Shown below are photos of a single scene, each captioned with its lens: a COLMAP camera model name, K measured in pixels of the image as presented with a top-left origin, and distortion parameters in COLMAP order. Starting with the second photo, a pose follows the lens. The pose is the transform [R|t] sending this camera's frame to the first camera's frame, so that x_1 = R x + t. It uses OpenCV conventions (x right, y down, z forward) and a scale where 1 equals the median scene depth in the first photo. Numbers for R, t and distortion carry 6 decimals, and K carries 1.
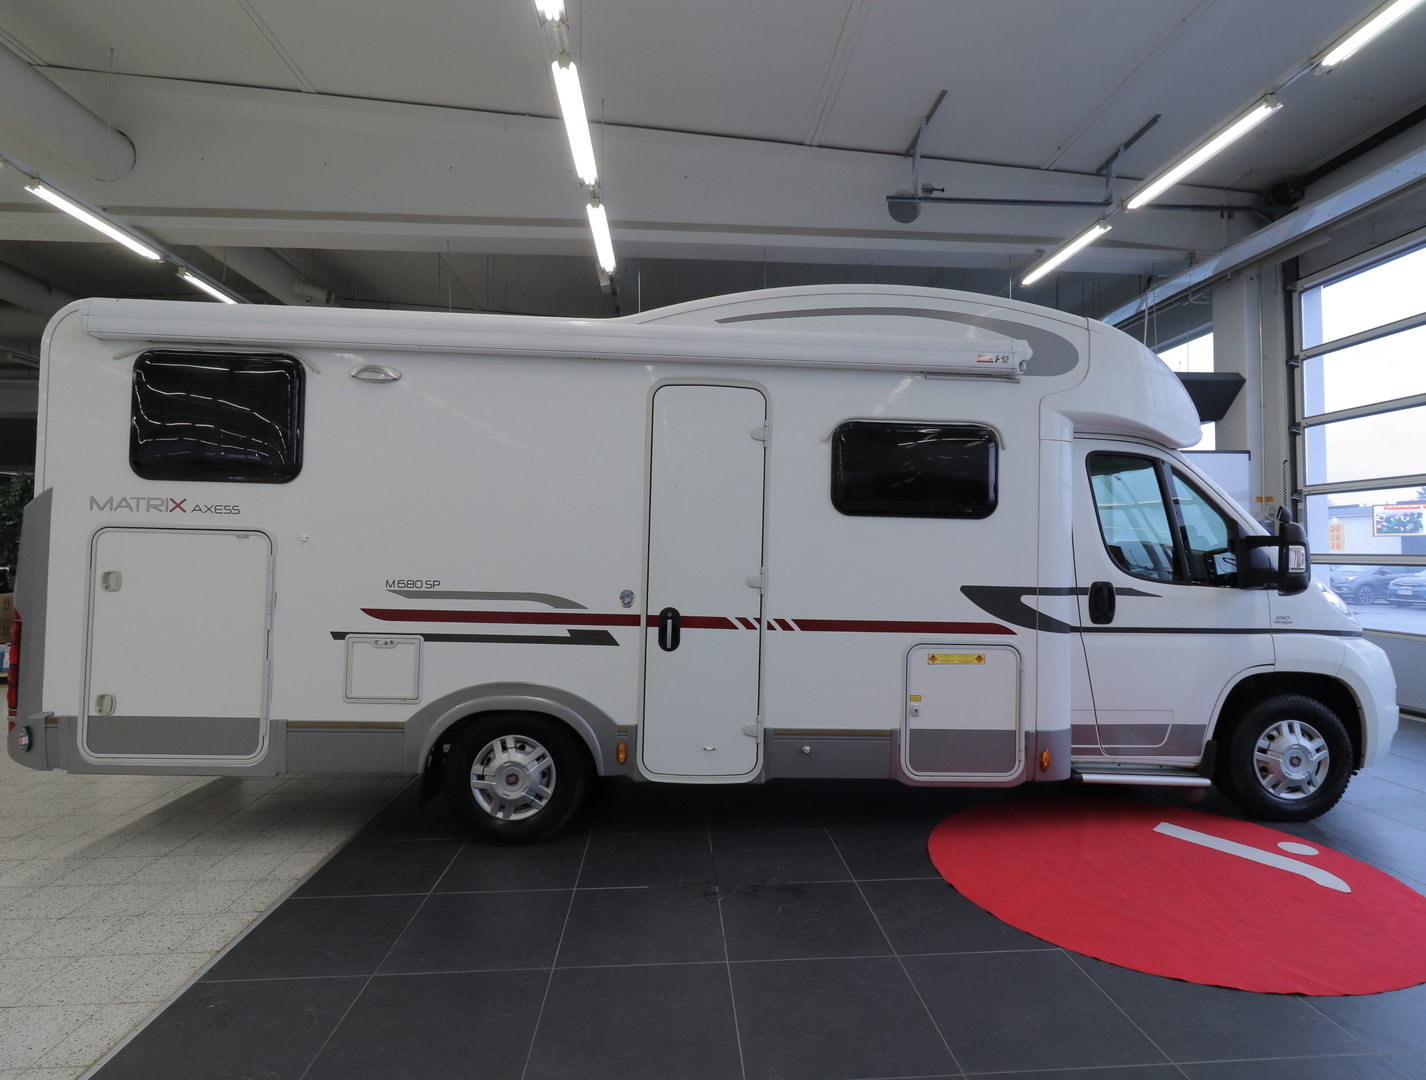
lens RADIAL K [[749.7, 0, 713.0], [0, 749.7, 540.0], [0, 0, 1]] dist [-0.002141, -0.000616]
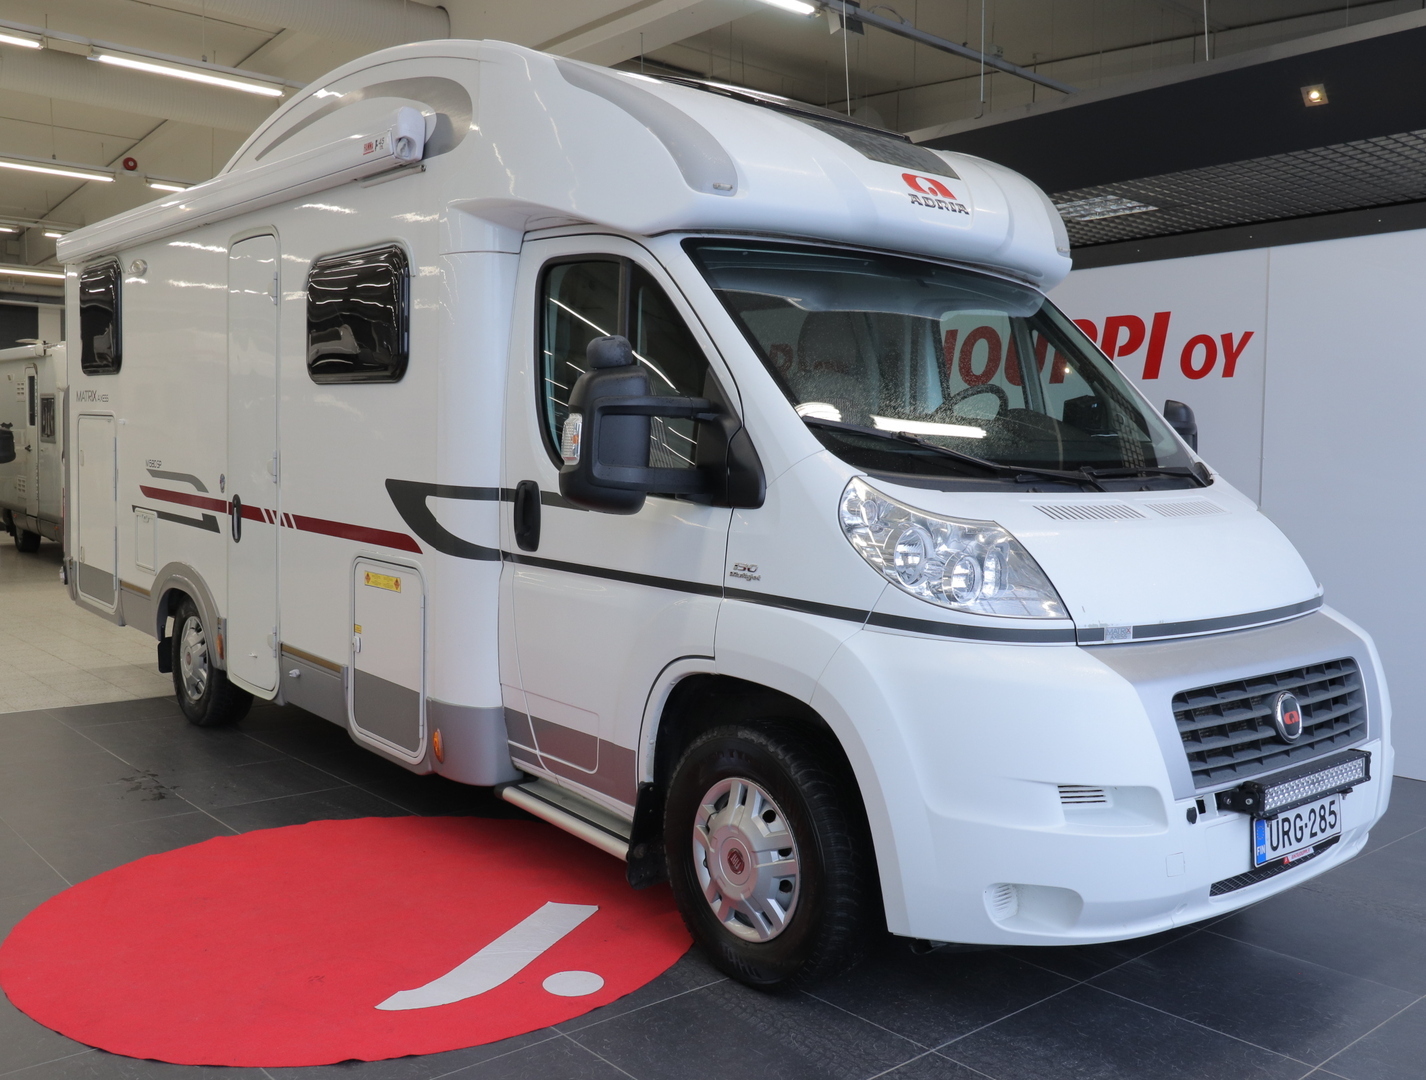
lens RADIAL K [[1277.7, 0, 713.0], [0, 1277.7, 540.0], [0, 0, 1]] dist [0.012947, 0.005173]
pose [[0.599054, 0.061921, -0.798311, 1.457948], [-0.001969, 0.997116, 0.075864, 0.025548], [0.800706, -0.043875, 0.597448, 0.514965]]
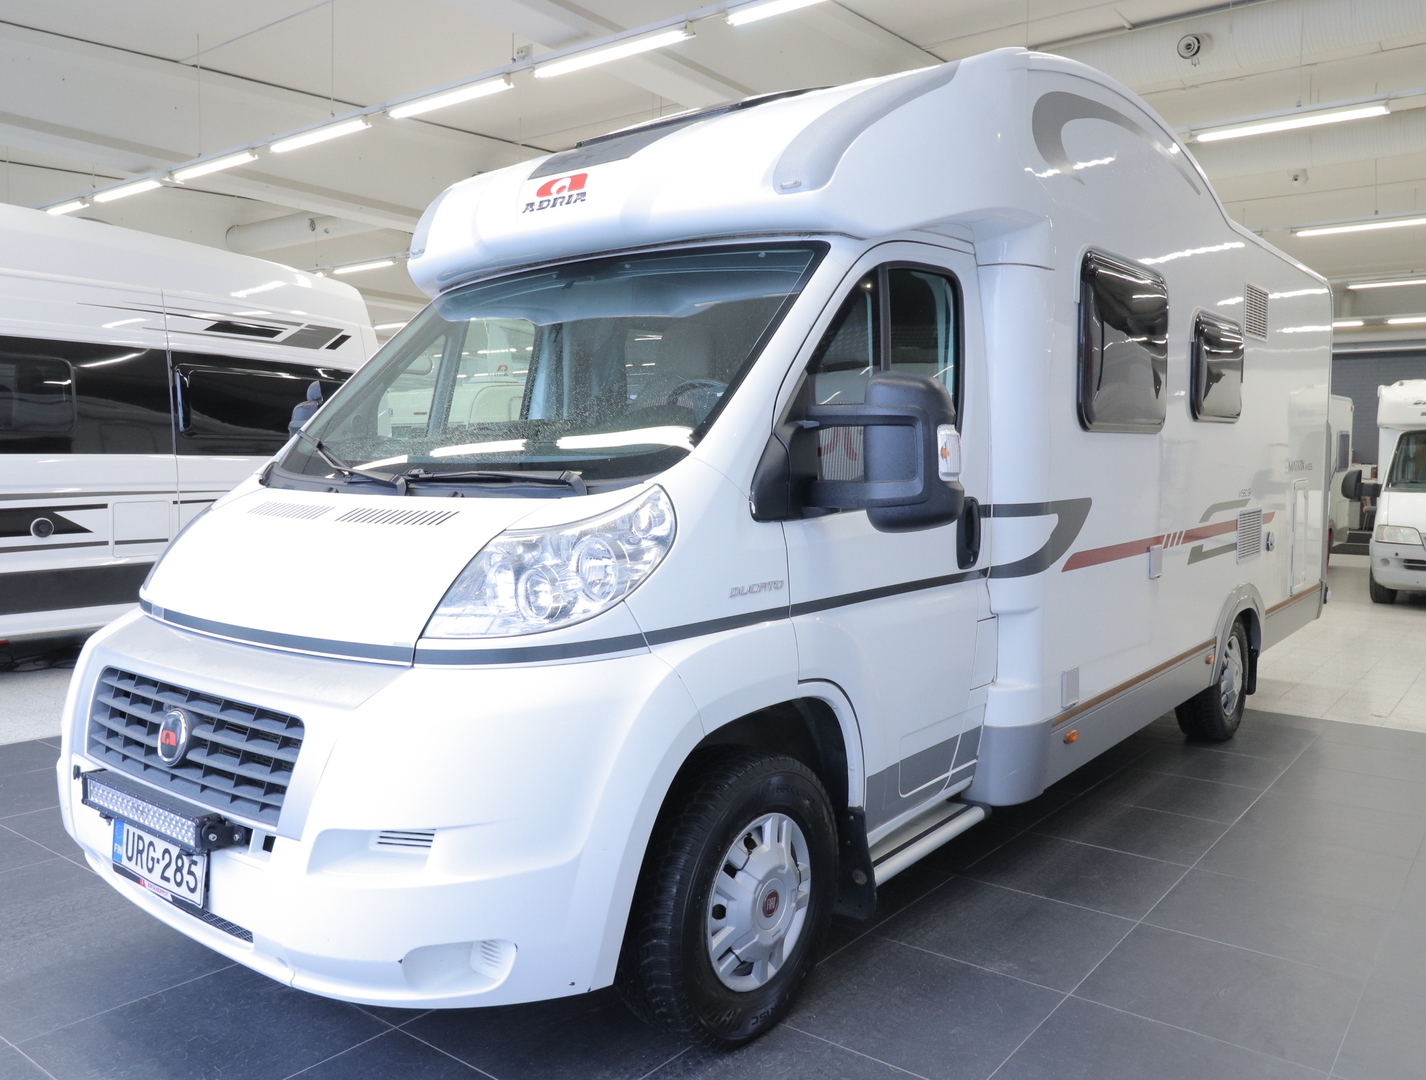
lens RADIAL K [[1088.2, 0, 713.0], [0, 1088.2, 540.0], [0, 0, 1]] dist [-0.003224, -0.000448]
pose [[-0.642037, 0.044150, -0.765402, 1.361211], [-0.000347, 0.998324, 0.057876, 0.040025], [0.766674, 0.037424, -0.640945, 1.443449]]
